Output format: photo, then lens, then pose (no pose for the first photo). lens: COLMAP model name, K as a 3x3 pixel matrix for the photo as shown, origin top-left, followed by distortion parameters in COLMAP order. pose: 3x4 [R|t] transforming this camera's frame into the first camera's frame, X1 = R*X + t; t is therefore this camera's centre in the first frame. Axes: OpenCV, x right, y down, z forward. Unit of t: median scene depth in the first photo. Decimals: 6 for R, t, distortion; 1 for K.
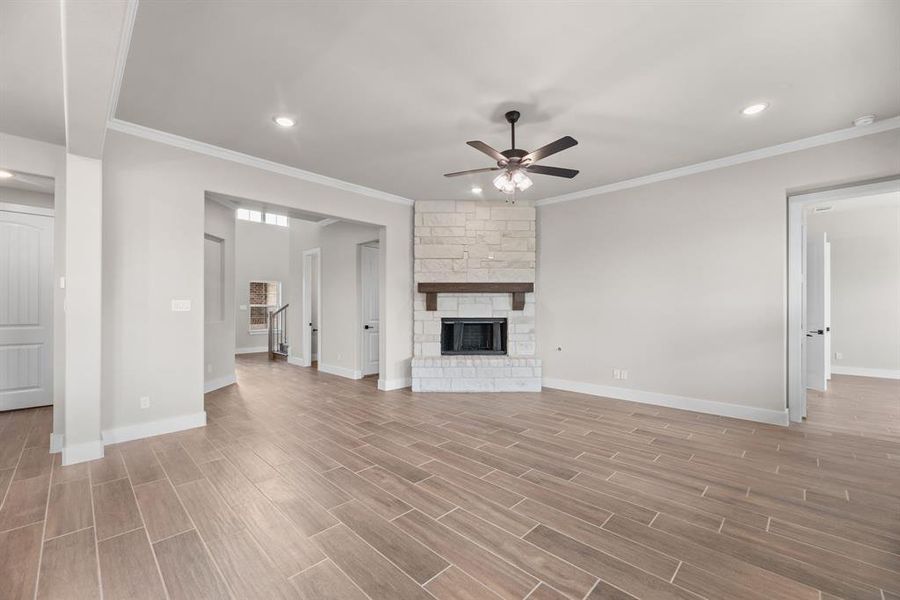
lens RADIAL K [[367.9, 0, 449.2], [0, 367.9, 308.6], [0, 0, 1]] dist [-0.010938, -0.000062]
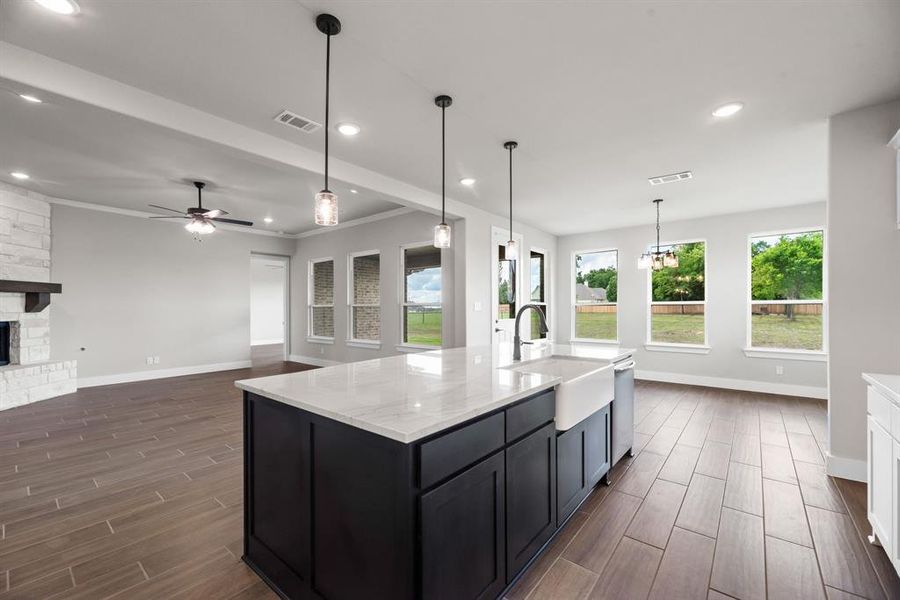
lens RADIAL K [[367.9, 0, 452.0], [0, 367.9, 308.1], [0, 0, 1]] dist [-0.010938, -0.000062]
pose [[-0.093605, 0.003408, 0.995604, -0.838627], [0.003363, 0.999990, -0.003107, 0.000545], [-0.995604, 0.003057, -0.093615, 0.054374]]
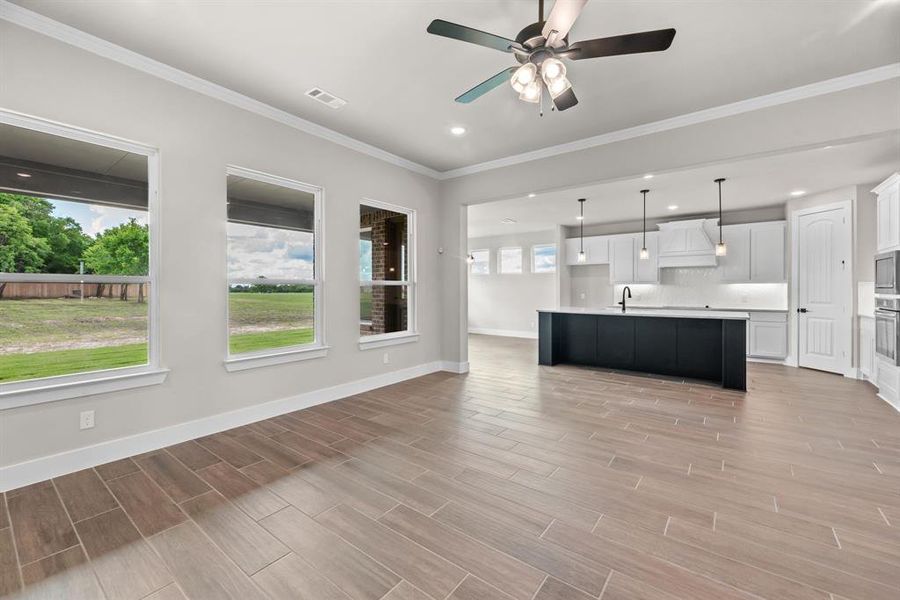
lens RADIAL K [[367.9, 0, 436.2], [0, 367.9, 295.1], [0, 0, 1]] dist [-0.010938, -0.000062]
pose [[-0.996256, 0.004853, -0.086312, 0.232692], [0.003447, 0.999859, 0.016438, 0.000508], [0.086380, 0.016079, -0.996132, 0.923862]]
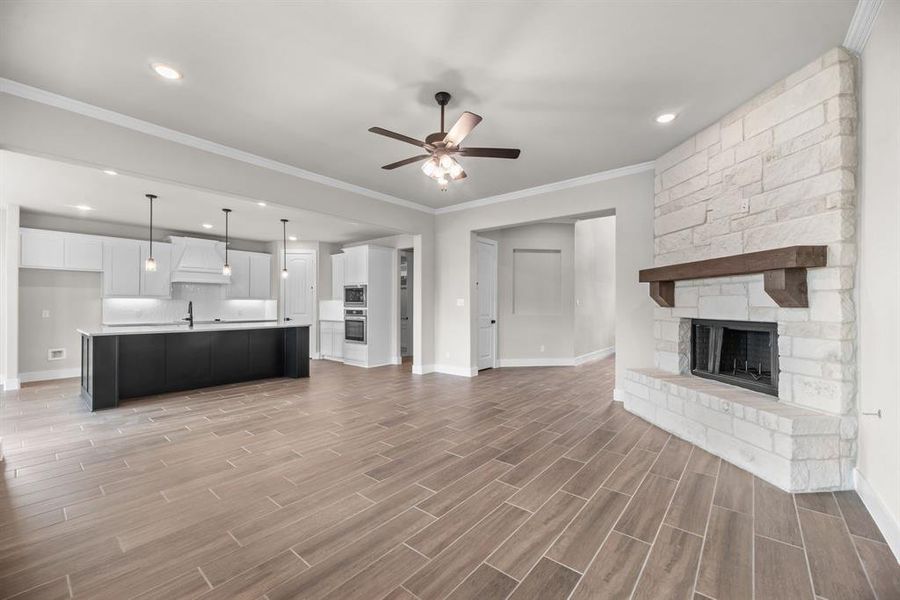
lens RADIAL K [[367.9, 0, 453.5], [0, 367.9, 302.0], [0, 0, 1]] dist [-0.010938, -0.000062]
pose [[0.078116, -0.007015, -0.996920, 0.643152], [-0.002866, 0.999970, -0.007261, 0.002525], [0.996940, 0.003424, 0.078093, 0.555242]]
